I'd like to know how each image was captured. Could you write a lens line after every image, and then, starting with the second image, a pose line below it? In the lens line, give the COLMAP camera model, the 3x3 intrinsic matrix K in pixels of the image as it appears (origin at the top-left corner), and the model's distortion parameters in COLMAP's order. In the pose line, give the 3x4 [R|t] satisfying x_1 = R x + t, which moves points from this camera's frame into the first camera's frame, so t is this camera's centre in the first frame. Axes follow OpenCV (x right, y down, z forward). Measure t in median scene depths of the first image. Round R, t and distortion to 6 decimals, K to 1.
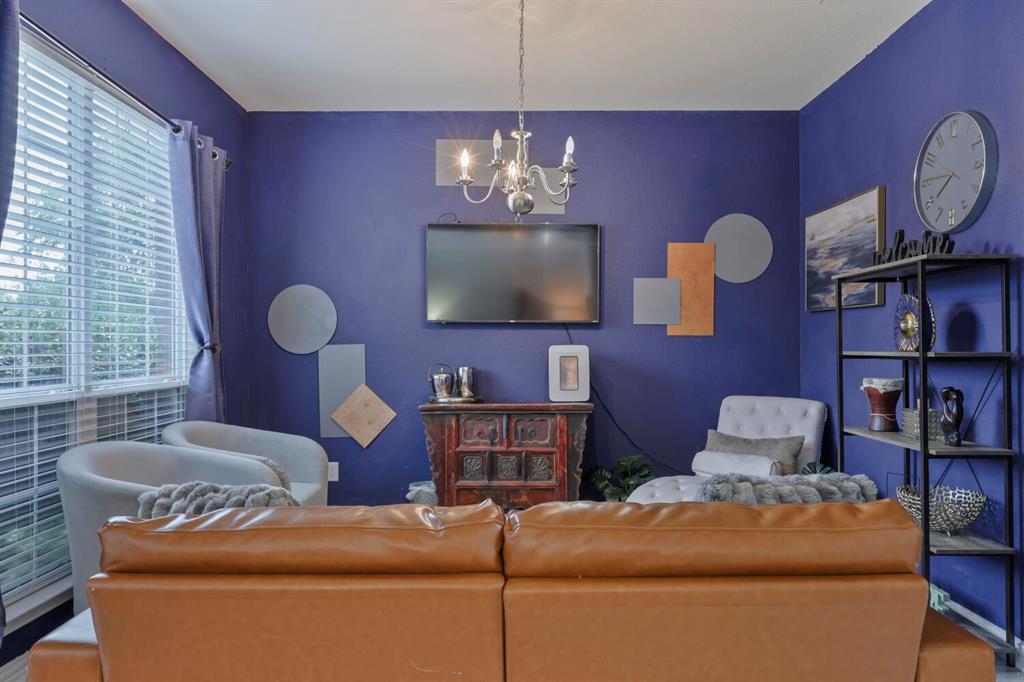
lens RADIAL K [[730.0, 0, 512.8], [0, 730.0, 344.7], [0, 0, 1]] dist [0.005155, 0.001041]
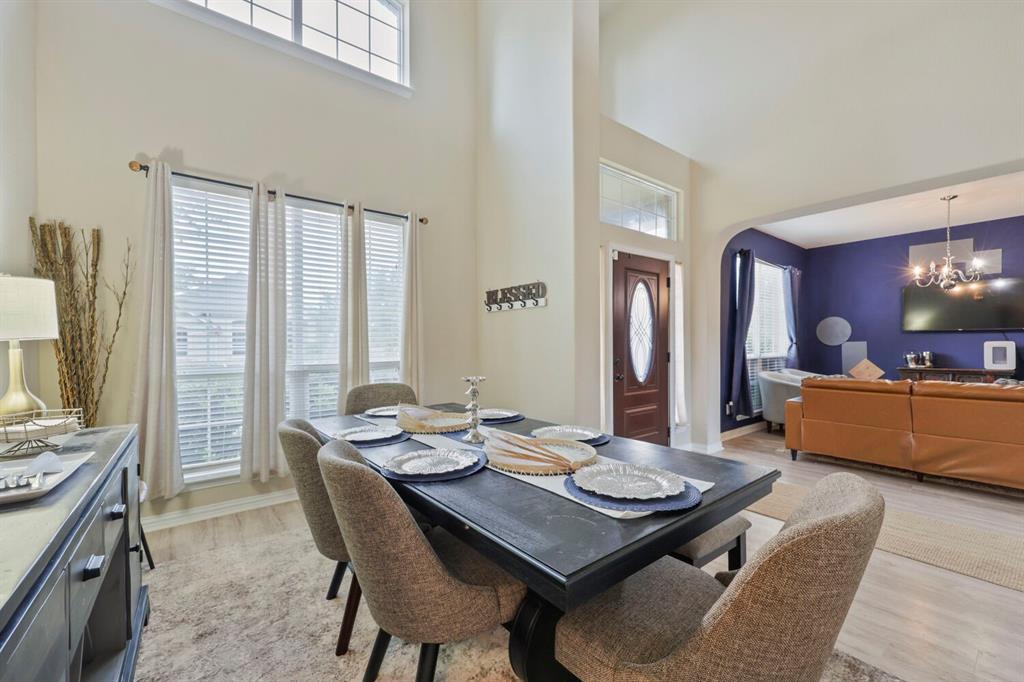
lens RADIAL K [[417.1, 0, 513.2], [0, 417.1, 344.6], [0, 0, 1]] dist [0.001700, 0.000353]
pose [[0.625194, 0.001798, -0.780467, 0.139854], [0.004468, 0.999973, 0.005882, -0.003239], [0.780457, -0.007165, 0.625169, -0.755933]]
